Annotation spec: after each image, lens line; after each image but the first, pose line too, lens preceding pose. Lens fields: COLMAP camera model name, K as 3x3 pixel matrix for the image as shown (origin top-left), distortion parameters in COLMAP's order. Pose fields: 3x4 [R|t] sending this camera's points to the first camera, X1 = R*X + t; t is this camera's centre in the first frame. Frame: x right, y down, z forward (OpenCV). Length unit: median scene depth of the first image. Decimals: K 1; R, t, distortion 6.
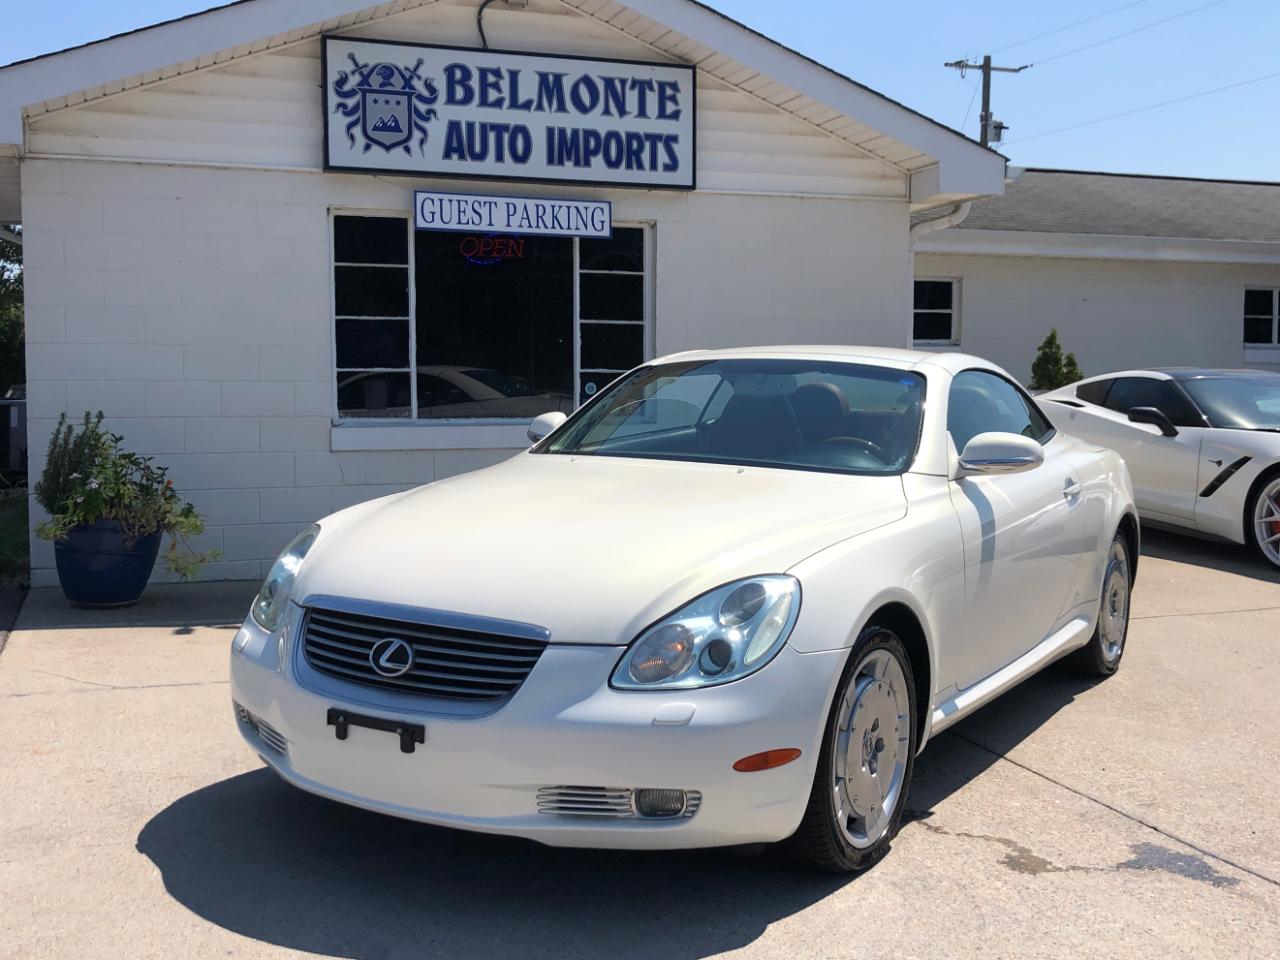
lens RADIAL K [[1391.5, 0, 662.5], [0, 1391.5, 472.0], [0, 0, 1]] dist [0.010481, 0.000000]
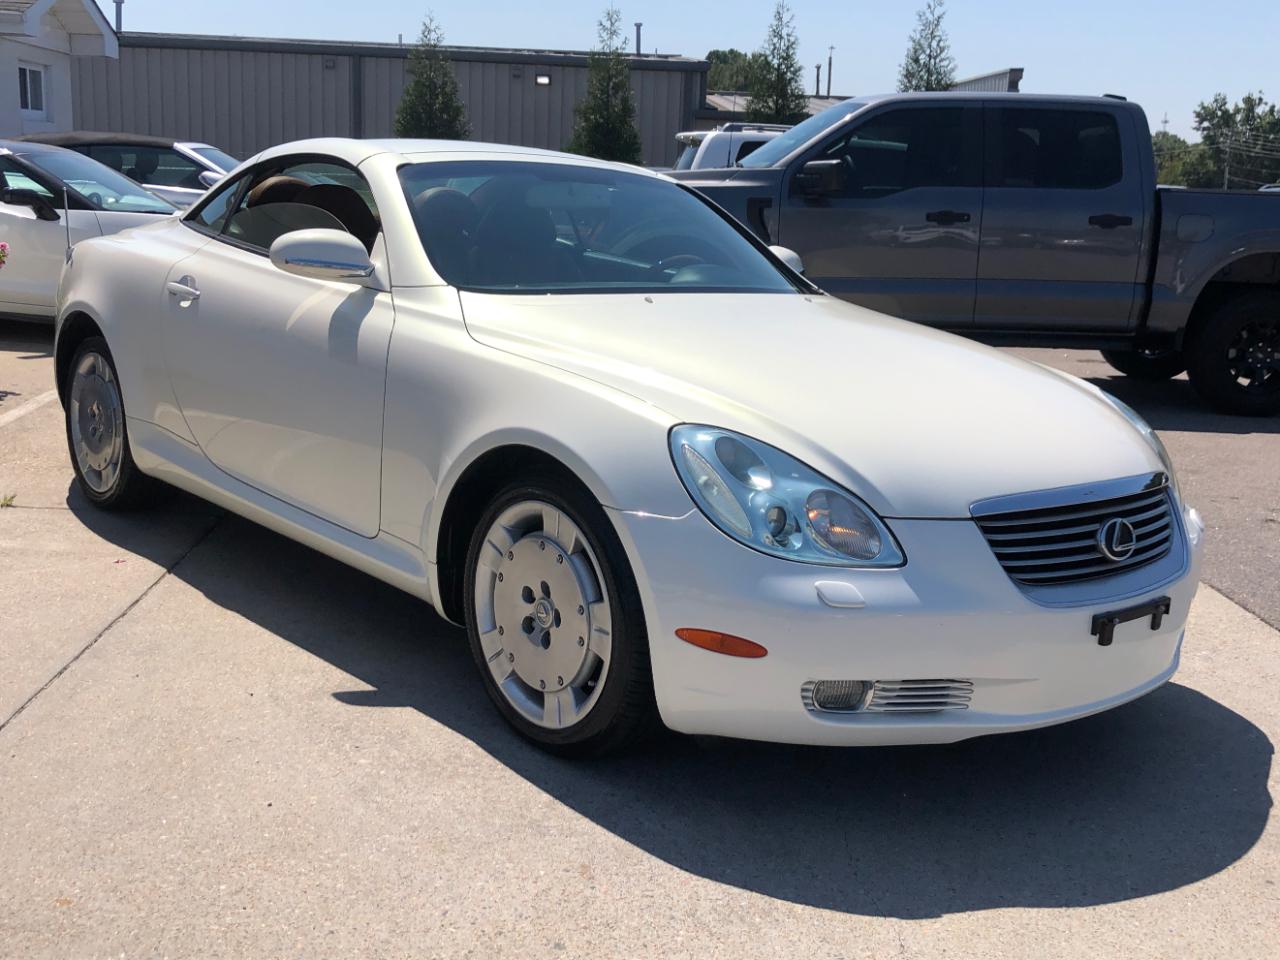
lens RADIAL K [[1391.5, 0, 703.7], [0, 1391.5, 468.5], [0, 0, 1]] dist [0.010481, 0.000000]
pose [[0.314275, -0.180870, 0.931943, -0.427846], [0.017552, 0.982622, 0.184786, -0.031899], [-0.949170, -0.041716, 0.311988, 0.376784]]
